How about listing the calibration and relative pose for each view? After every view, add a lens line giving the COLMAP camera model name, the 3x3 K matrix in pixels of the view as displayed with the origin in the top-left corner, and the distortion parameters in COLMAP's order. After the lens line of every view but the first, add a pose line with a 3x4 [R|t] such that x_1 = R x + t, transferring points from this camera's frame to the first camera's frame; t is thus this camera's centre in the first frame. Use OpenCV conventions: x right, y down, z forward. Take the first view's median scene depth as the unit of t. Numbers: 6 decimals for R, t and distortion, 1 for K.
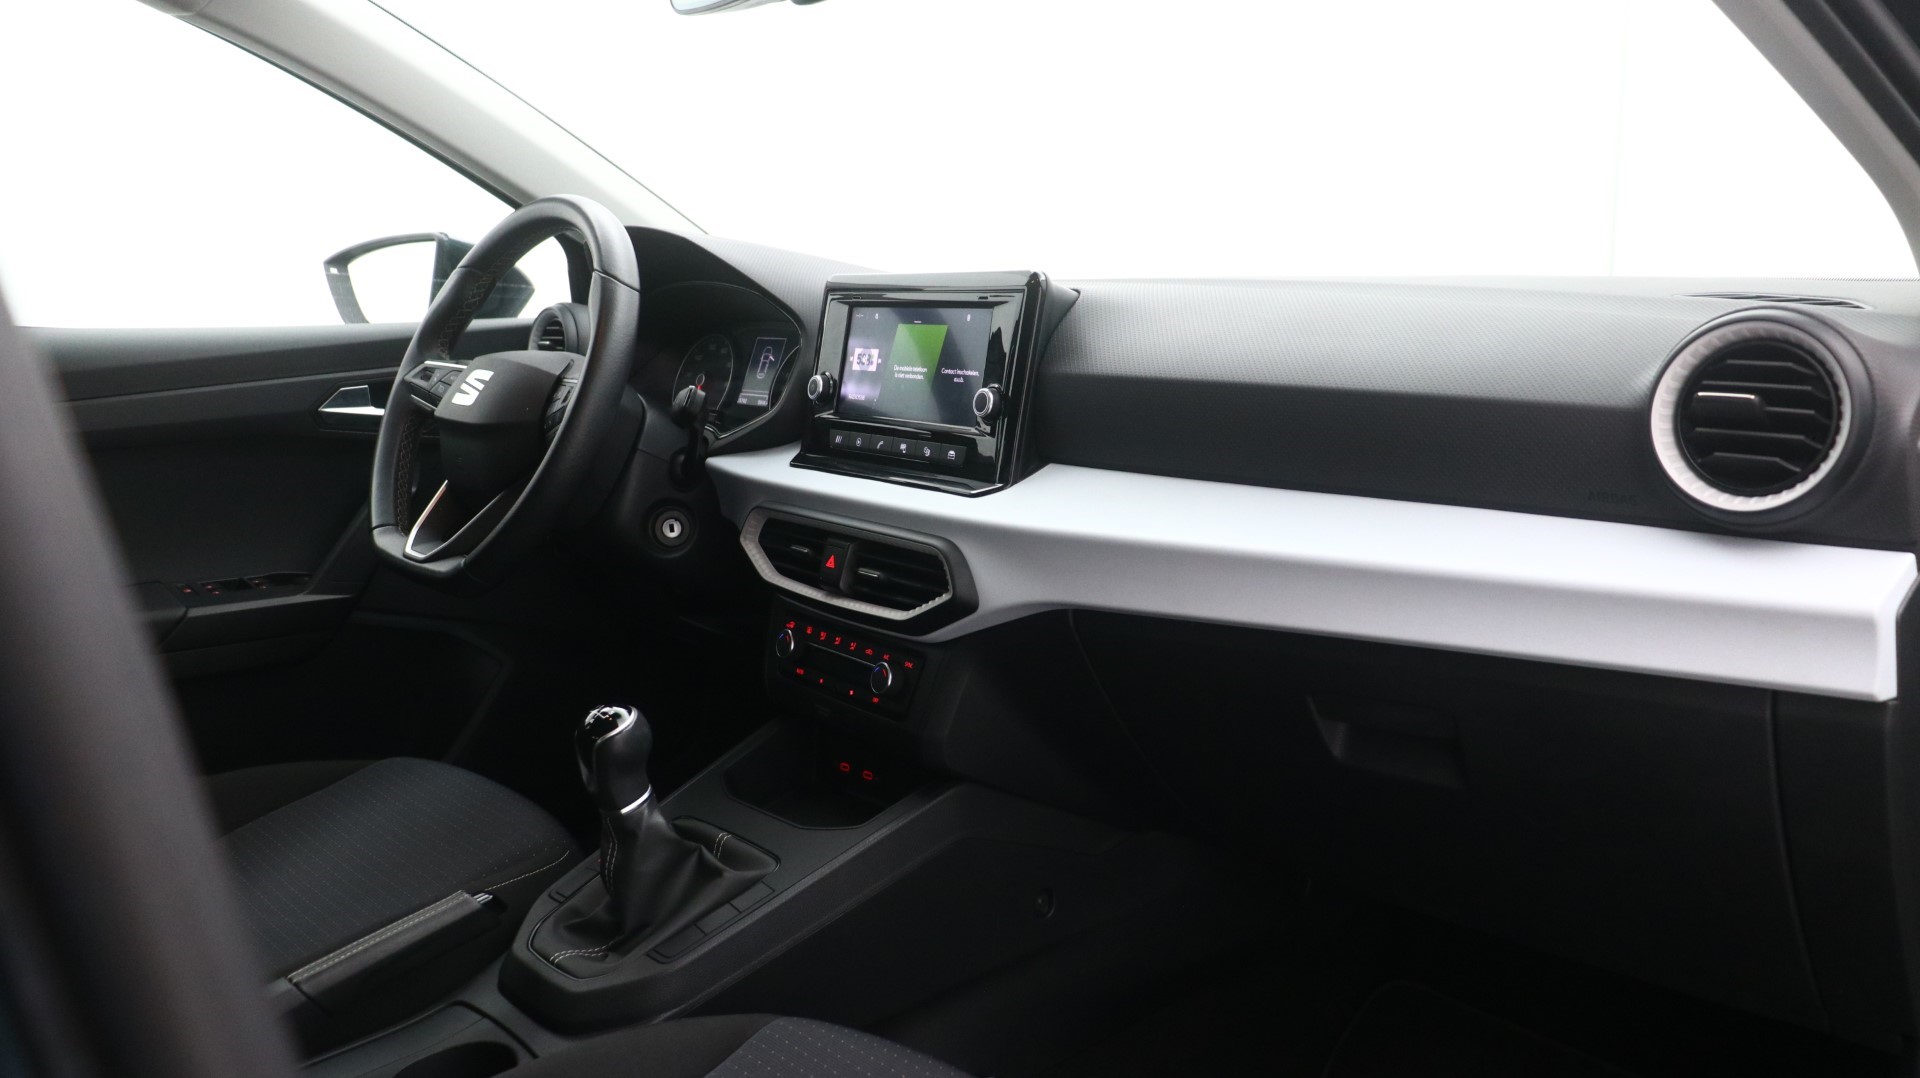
lens RADIAL K [[1572.6, 0, 960.0], [0, 1572.6, 539.0], [0, 0, 1]] dist [-0.037398, -0.000231]
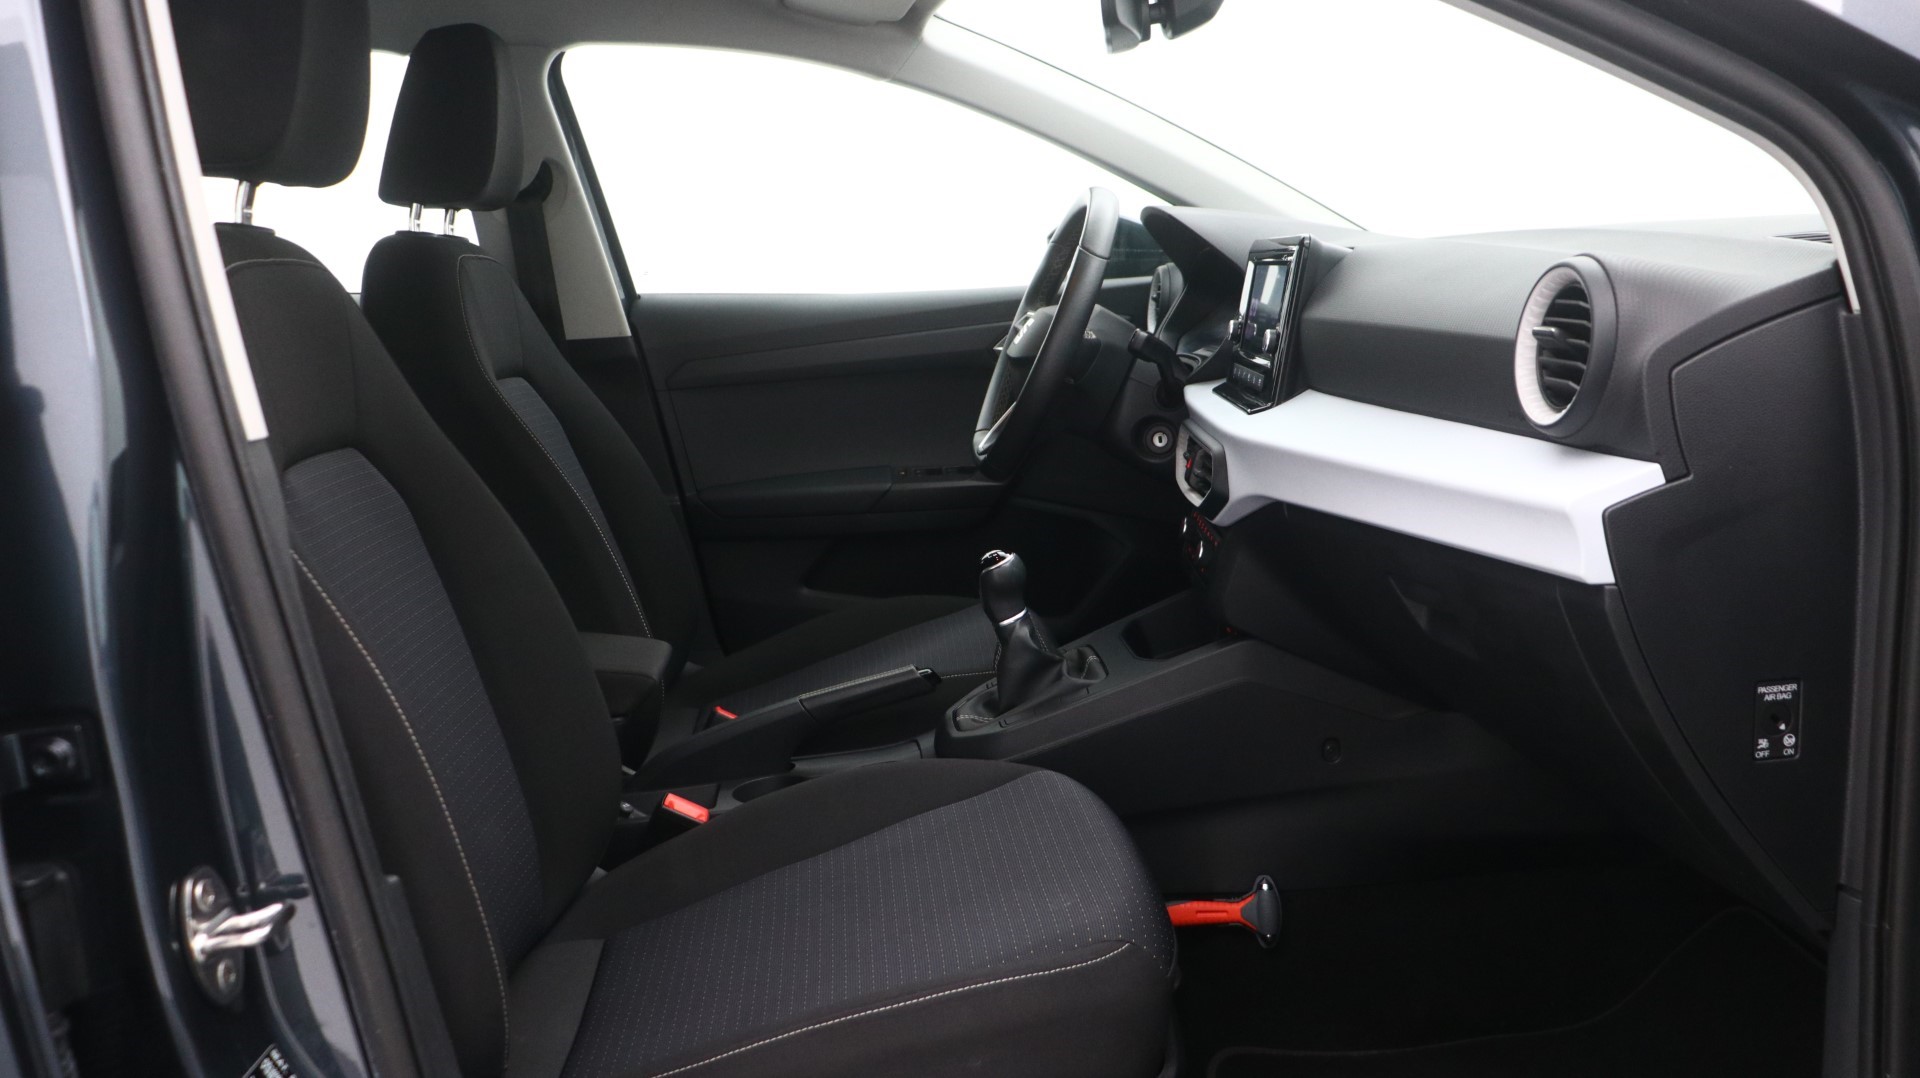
lens RADIAL K [[1572.6, 0, 960.0], [0, 1572.6, 539.0], [0, 0, 1]] dist [-0.037398, -0.000231]
pose [[0.781558, 0.077919, -0.618947, 0.629120], [-0.060397, 0.996959, 0.049243, 0.026848], [0.620902, -0.001103, 0.783888, -0.156896]]
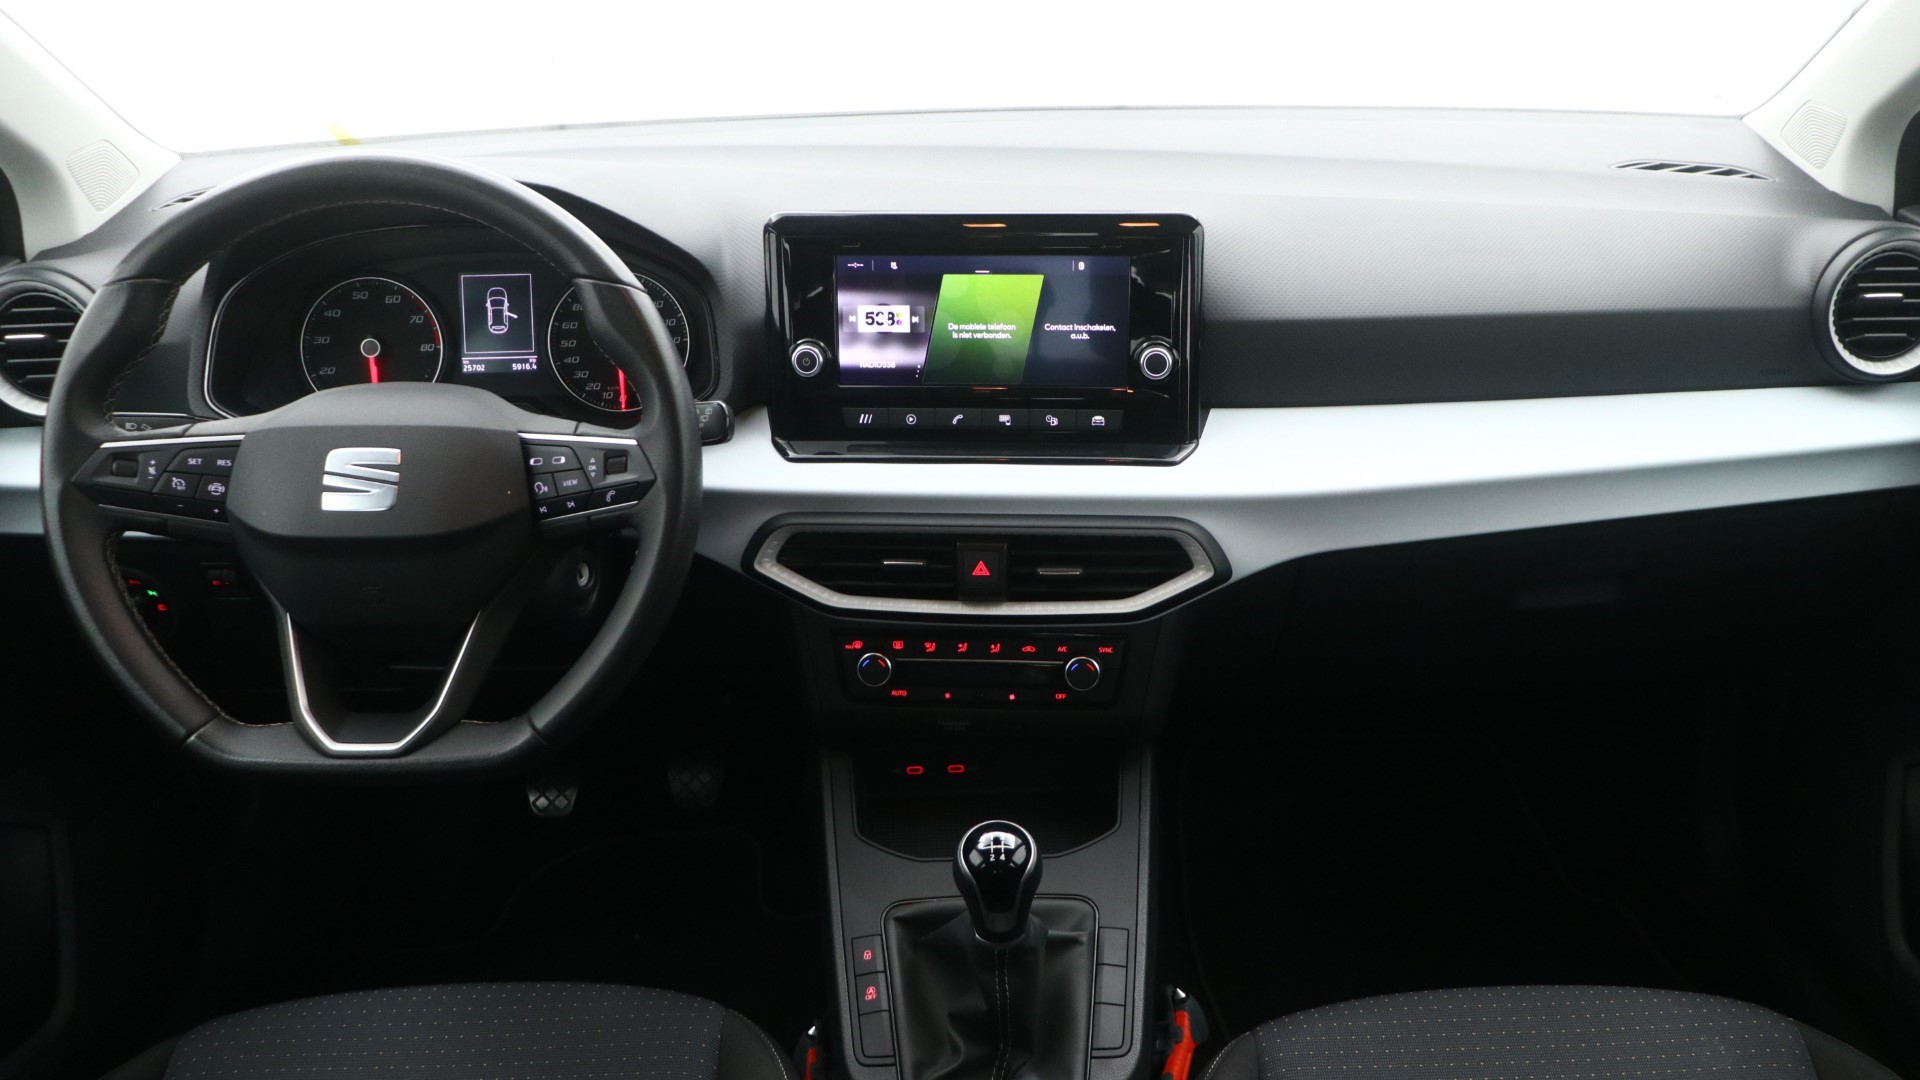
lens RADIAL K [[1572.6, 0, 960.0], [0, 1572.6, 540.0], [0, 0, 1]] dist [-0.037398, -0.000231]
pose [[0.641784, -0.319941, 0.696959, -0.676649], [0.132797, 0.941452, 0.309892, -0.266580], [-0.755300, -0.106329, 0.646696, 0.438302]]
